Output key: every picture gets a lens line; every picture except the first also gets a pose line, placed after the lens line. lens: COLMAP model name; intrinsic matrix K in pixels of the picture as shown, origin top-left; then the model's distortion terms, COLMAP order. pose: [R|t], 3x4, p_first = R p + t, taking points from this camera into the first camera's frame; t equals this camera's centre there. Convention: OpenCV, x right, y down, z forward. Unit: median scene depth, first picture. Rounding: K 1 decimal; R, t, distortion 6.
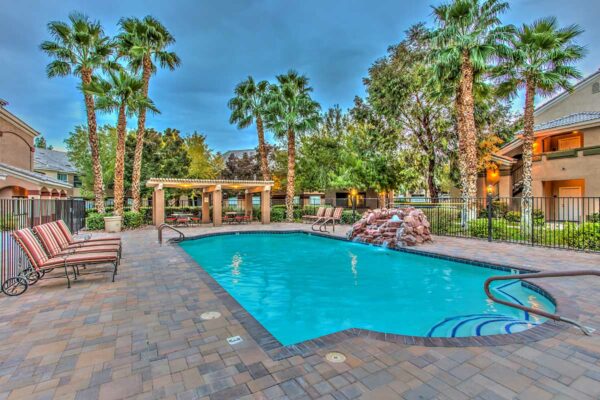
lens RADIAL K [[291.0, 0, 299.0], [0, 291.0, 197.7], [0, 0, 1]] dist [-0.049611, 0.030924]
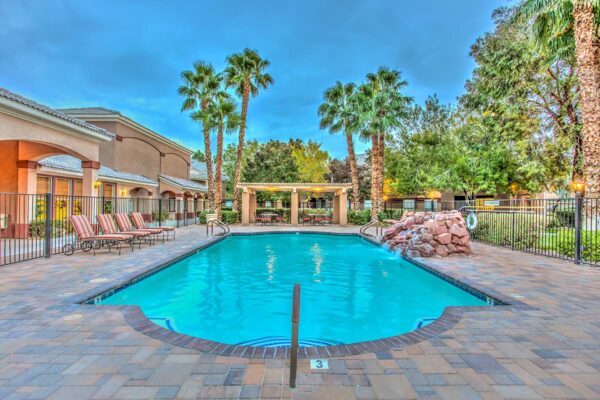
lens RADIAL K [[289.2, 0, 297.7], [0, 289.2, 199.2], [0, 0, 1]] dist [-0.056774, 0.026704]
pose [[0.874047, 0.002189, -0.485836, 0.261596], [-0.007075, 0.999941, -0.008224, 0.007670], [0.485789, 0.010625, 0.874011, 0.066204]]
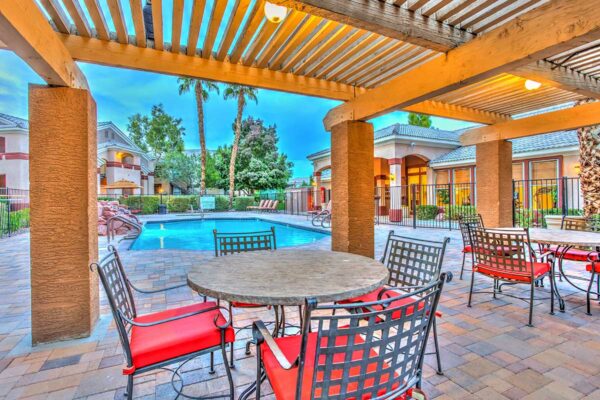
lens RADIAL K [[291.7, 0, 298.3], [0, 291.7, 198.5], [0, 0, 1]] dist [-0.057169, 0.023927]
pose [[-0.996356, 0.018081, 0.083352, -0.152958], [0.018375, 0.999827, 0.002756, 0.021845], [-0.083288, 0.004278, -0.996516, 1.054793]]
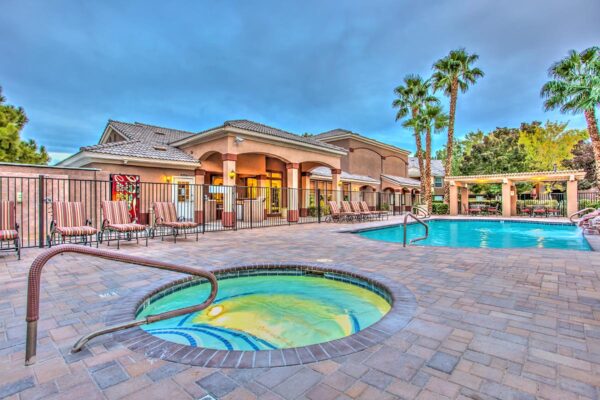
lens RADIAL K [[291.7, 0, 298.3], [0, 291.7, 198.5], [0, 0, 1]] dist [-0.057169, 0.023927]
pose [[0.309782, -0.008385, -0.950771, 0.499595], [0.009571, 0.999938, -0.005700, 0.029928], [0.950760, -0.007334, 0.309843, -0.061140]]
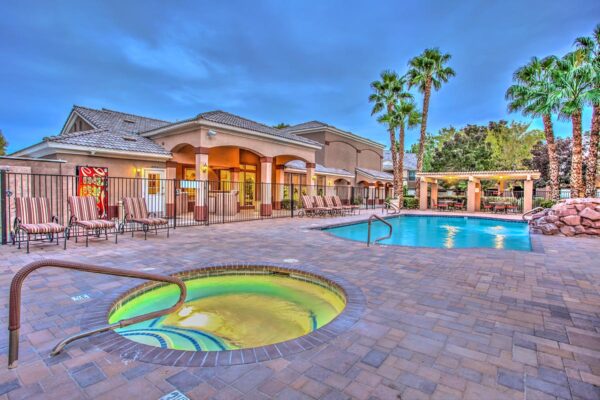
lens RADIAL K [[296.5, 0, 298.2], [0, 296.5, 198.5], [0, 0, 1]] dist [-0.069858, 0.026472]
pose [[0.385297, 0.030980, -0.922272, 0.519488], [-0.008990, 0.999515, 0.029819, 0.015736], [0.922749, -0.003198, 0.385389, -0.059826]]
